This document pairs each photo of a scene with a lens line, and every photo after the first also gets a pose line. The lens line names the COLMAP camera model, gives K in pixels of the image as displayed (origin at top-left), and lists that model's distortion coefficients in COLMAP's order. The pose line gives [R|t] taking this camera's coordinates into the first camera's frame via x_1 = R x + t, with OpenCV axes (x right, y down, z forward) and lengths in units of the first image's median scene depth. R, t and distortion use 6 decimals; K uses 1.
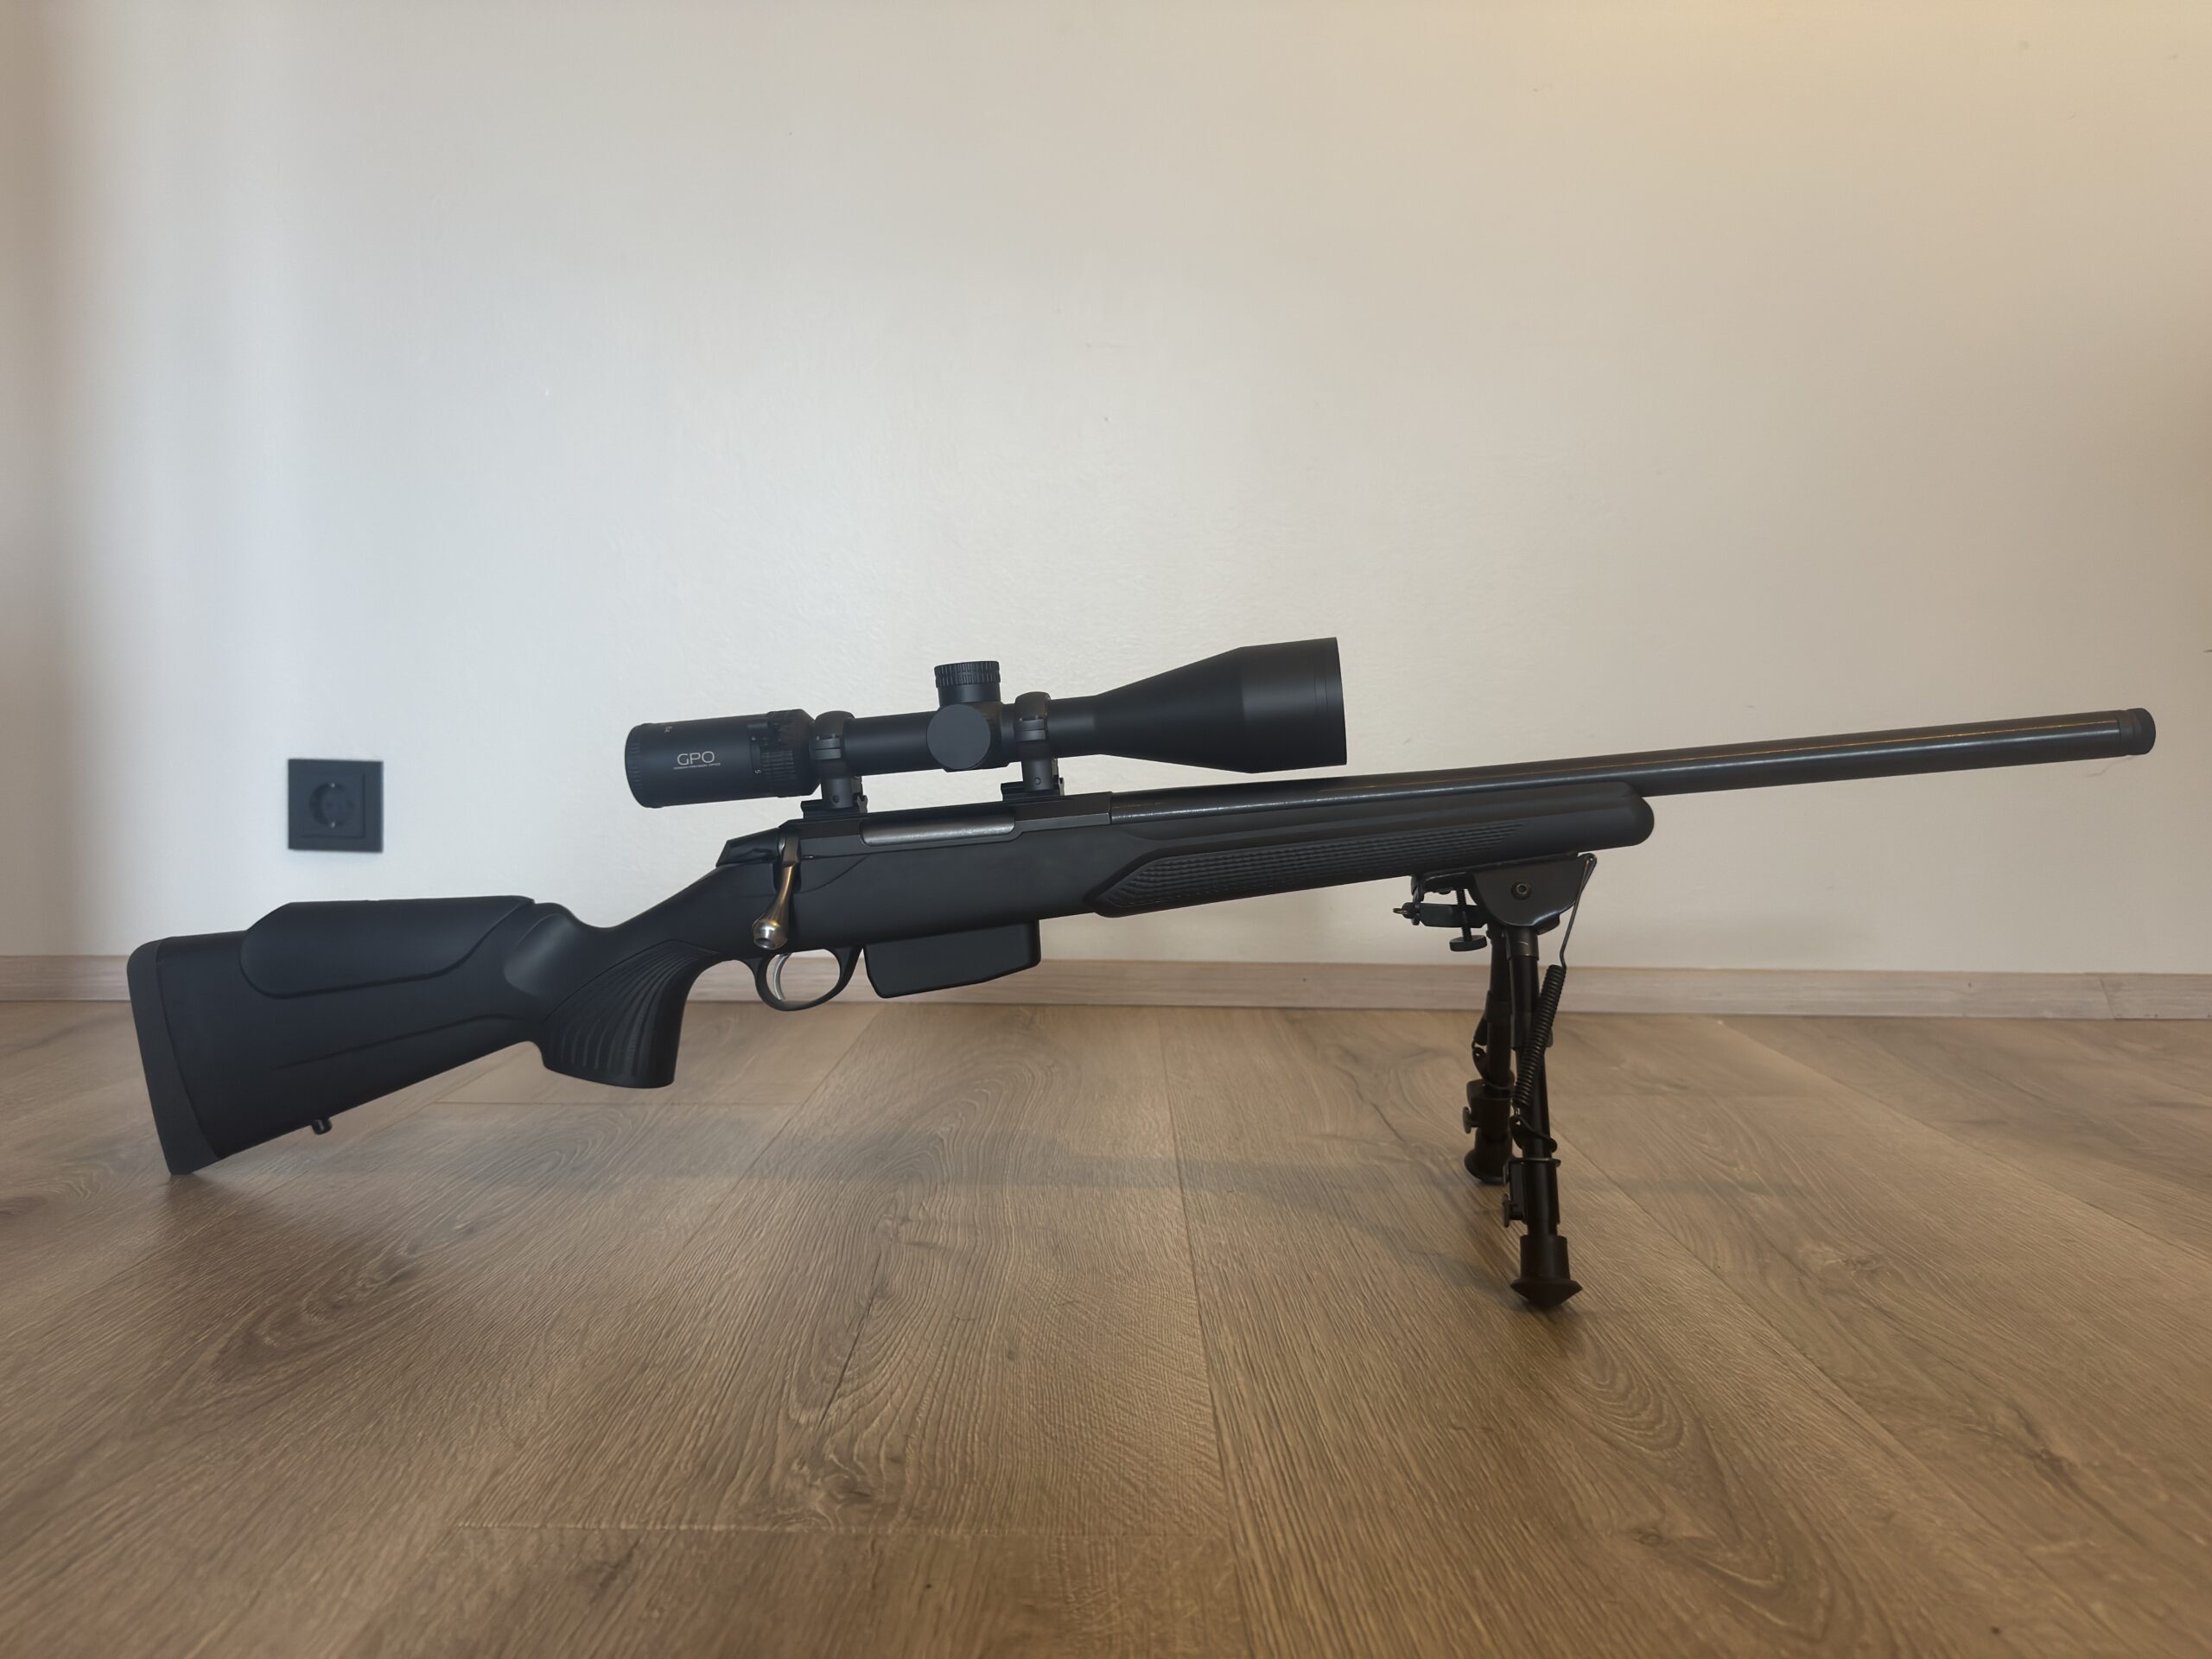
lens RADIAL K [[1523.2, 0, 1059.7], [0, 1523.2, 825.2], [0, 0, 1]] dist [0.066178, -0.112241]
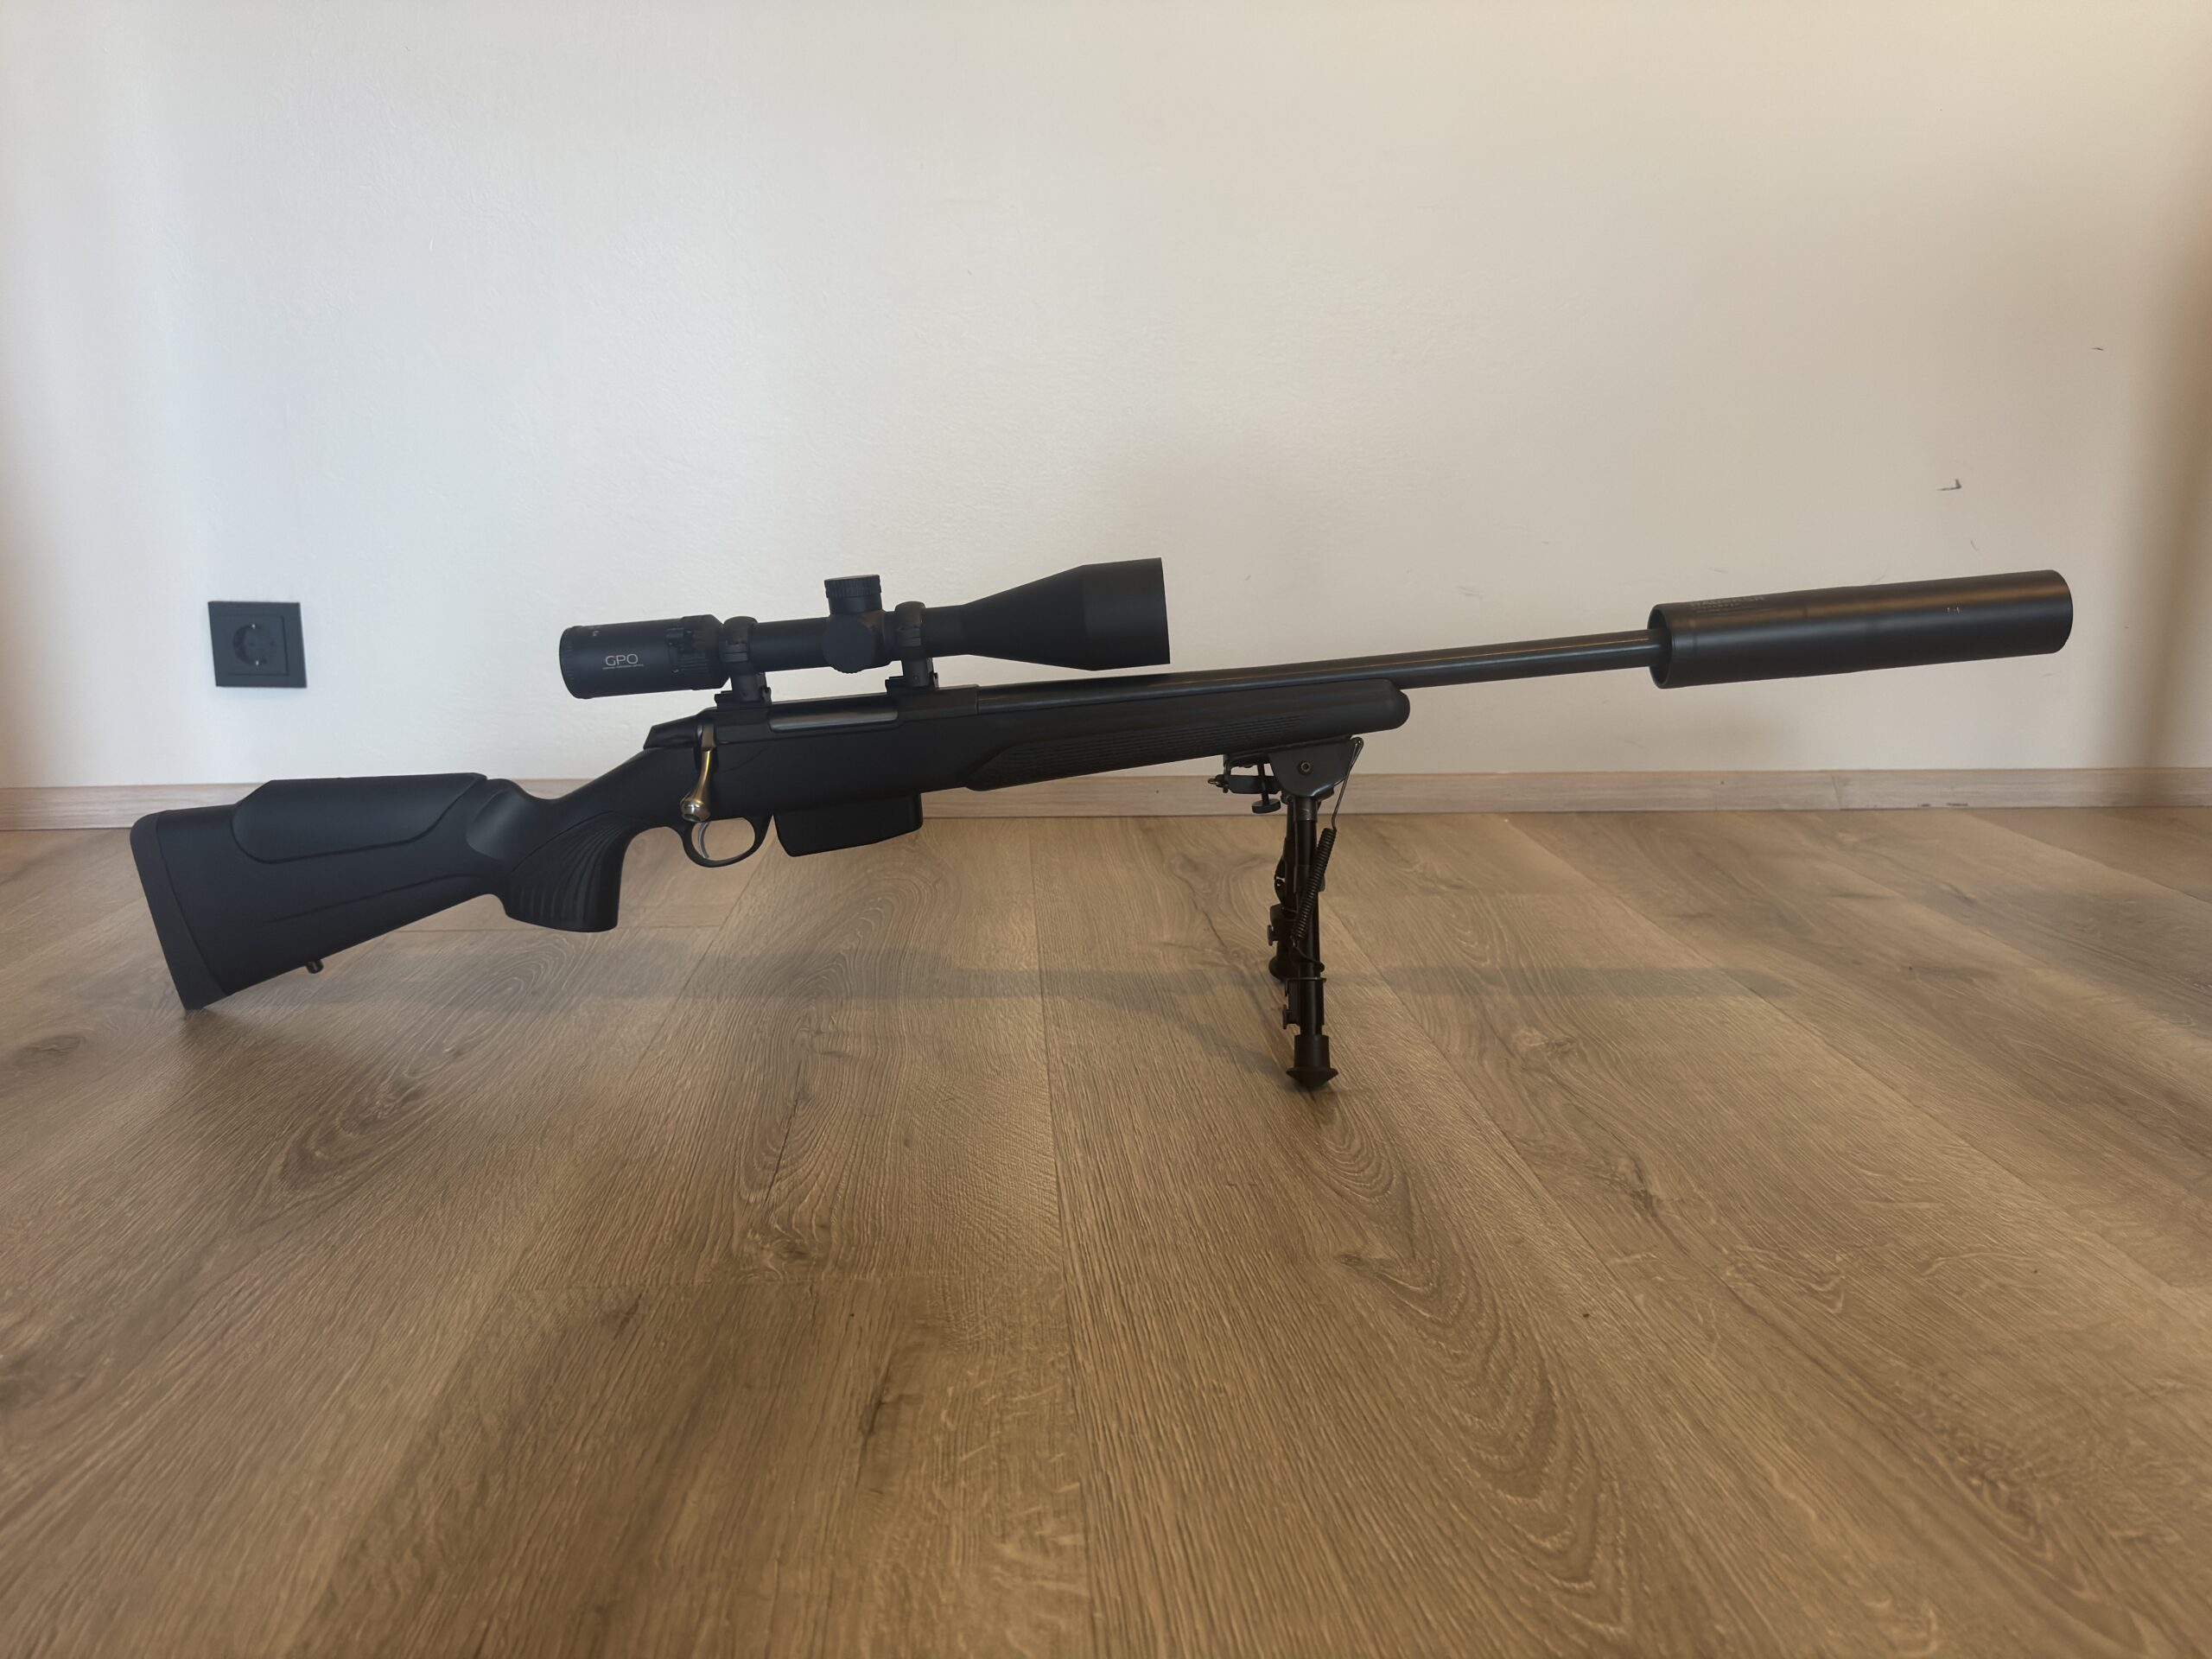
lens RADIAL K [[1505.3, 0, 1053.7], [0, 1505.3, 838.6], [0, 0, 1]] dist [0.084320, -0.149844]
pose [[0.997360, -0.024060, 0.068508, 0.009690], [0.011750, 0.984549, 0.174712, -0.113243], [-0.071654, -0.173446, 0.982233, -0.197916]]
